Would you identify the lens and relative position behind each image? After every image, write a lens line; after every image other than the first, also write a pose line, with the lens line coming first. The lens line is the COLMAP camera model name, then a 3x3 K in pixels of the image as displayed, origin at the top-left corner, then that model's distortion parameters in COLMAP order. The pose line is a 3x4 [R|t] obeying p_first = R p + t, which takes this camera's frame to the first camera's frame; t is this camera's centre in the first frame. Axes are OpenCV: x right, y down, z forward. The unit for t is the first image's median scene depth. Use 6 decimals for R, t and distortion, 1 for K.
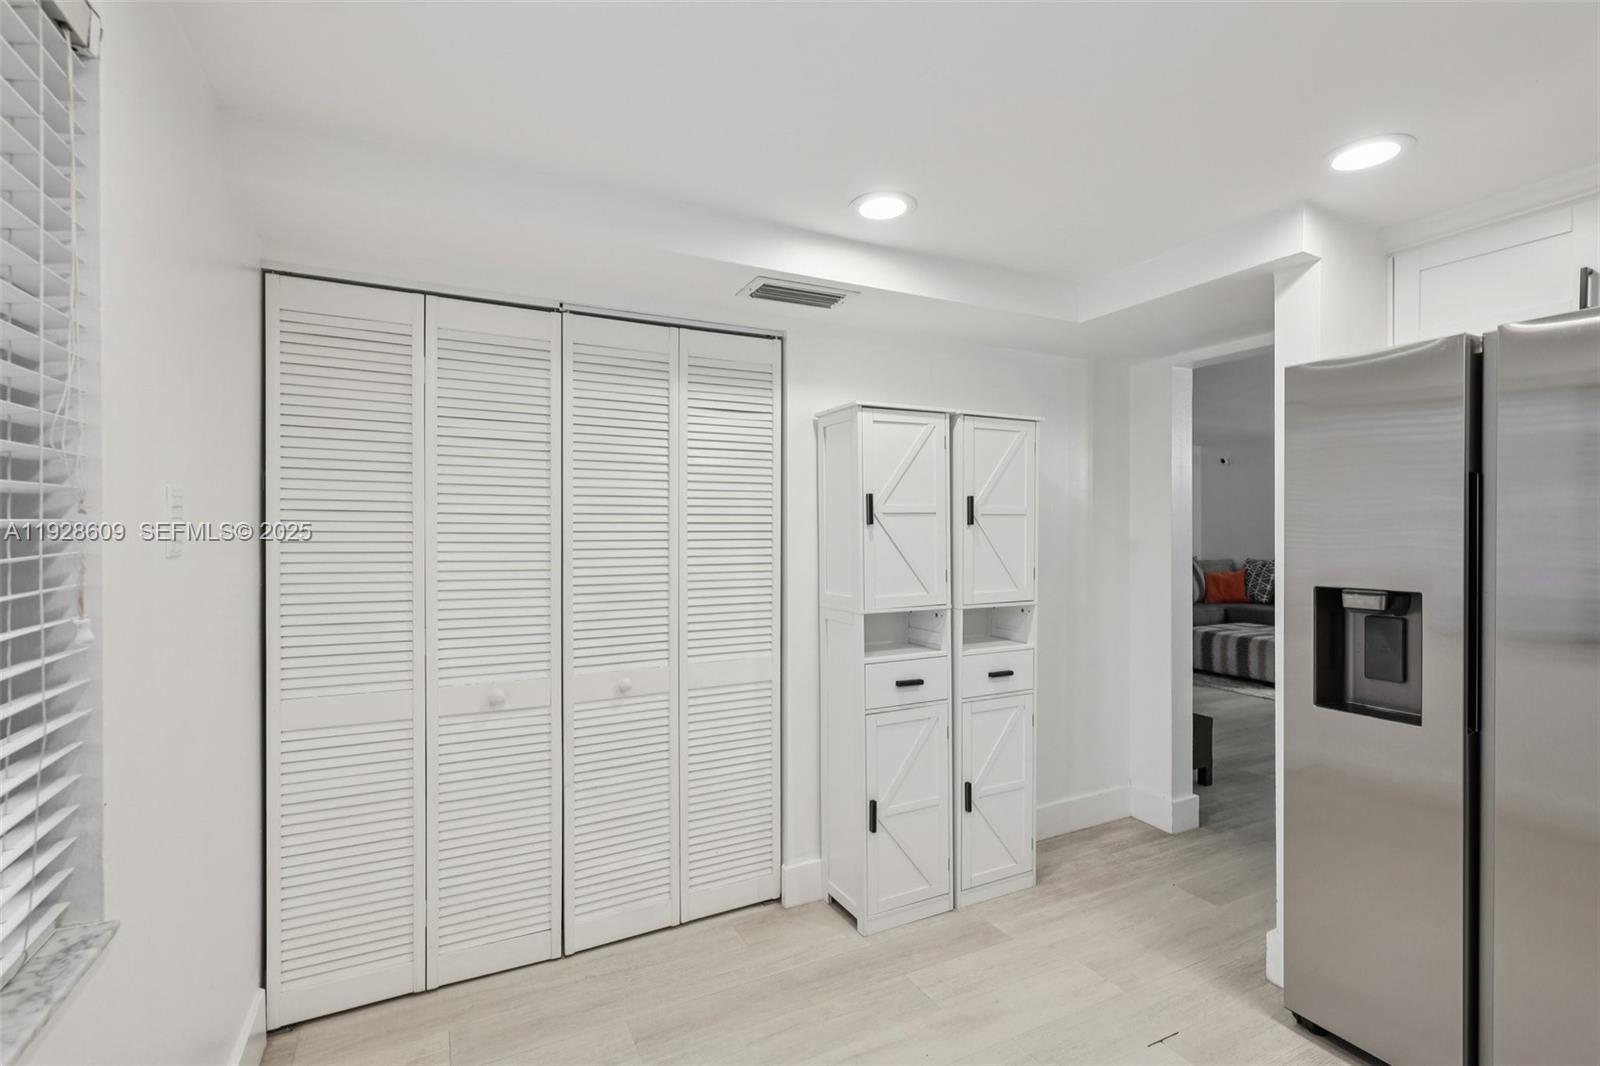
lens RADIAL K [[713.9, 0, 799.5], [0, 713.9, 526.6], [0, 0, 1]] dist [-0.000121, 0.000046]
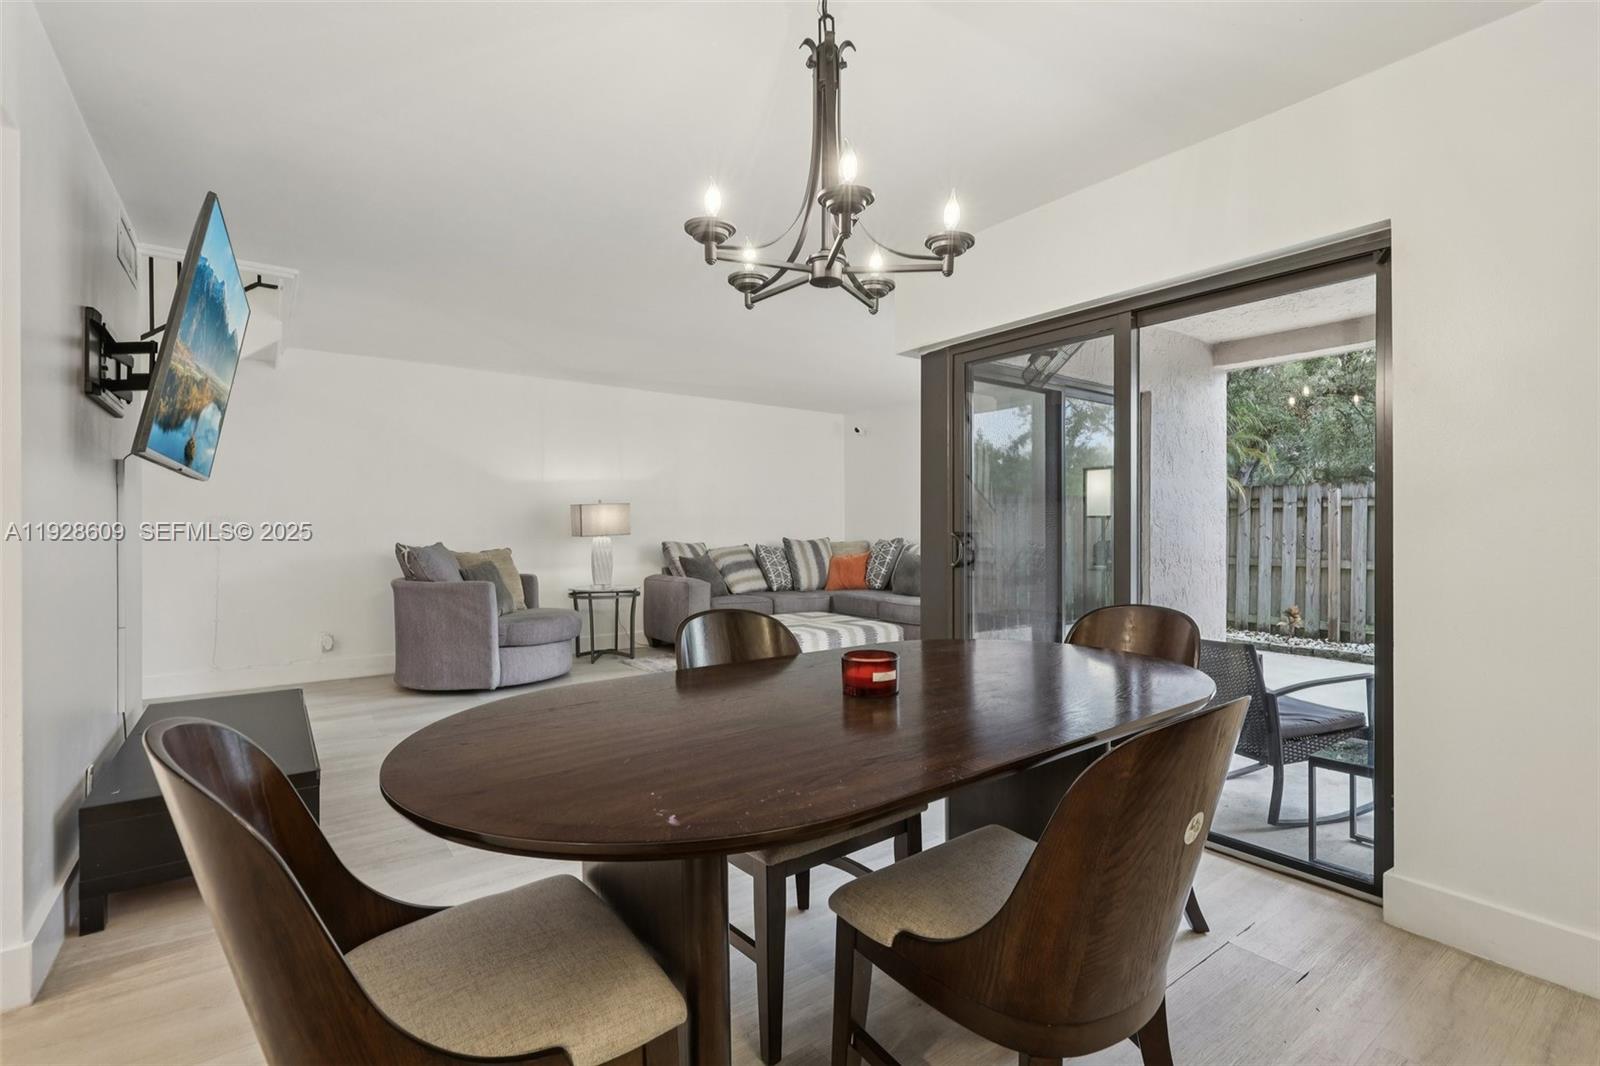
lens RADIAL K [[713.9, 0, 799.5], [0, 713.9, 526.6], [0, 0, 1]] dist [-0.000121, 0.000046]
pose [[0.985171, -0.002463, 0.171559, 0.411416], [0.003167, 0.999988, -0.003835, 0.034318], [-0.171548, 0.004321, 0.985166, 0.156541]]
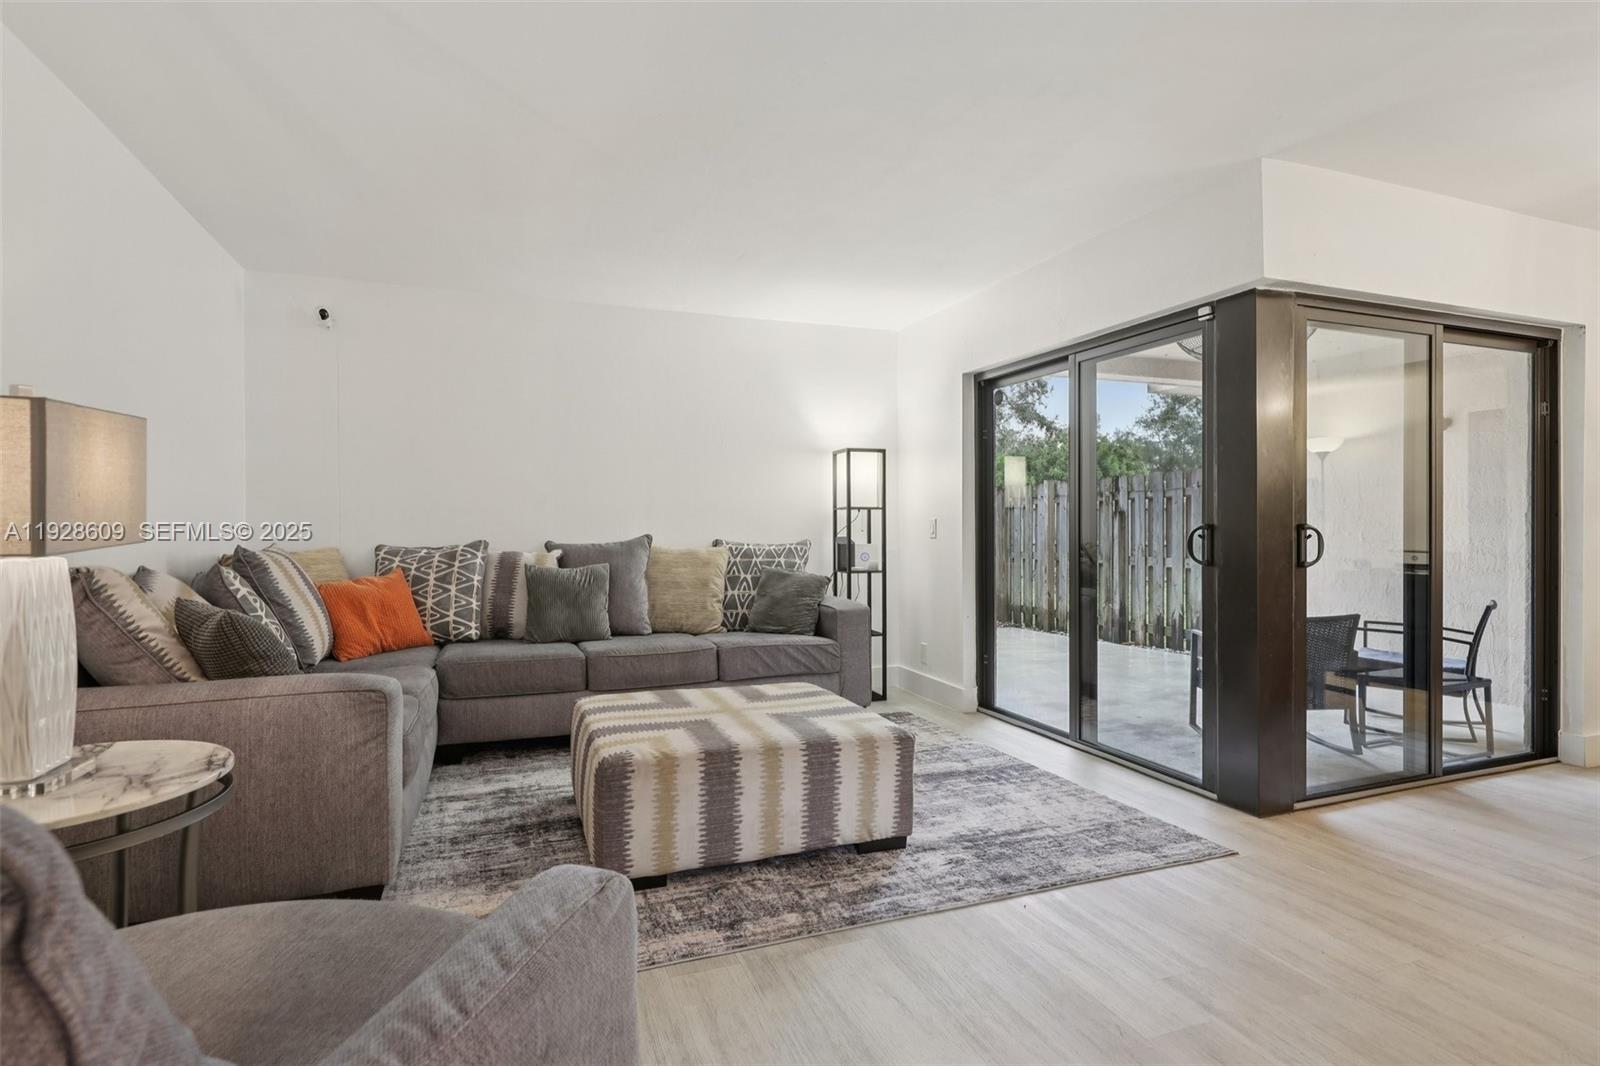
lens RADIAL K [[823.3, 0, 801.0], [0, 823.3, 525.2], [0, 0, 1]] dist [0.004478, 0.000930]
pose [[0.107056, -0.005062, 0.994240, 0.159426], [0.004849, 0.999978, 0.004569, 0.033905], [-0.994241, 0.004332, 0.107078, 0.745884]]
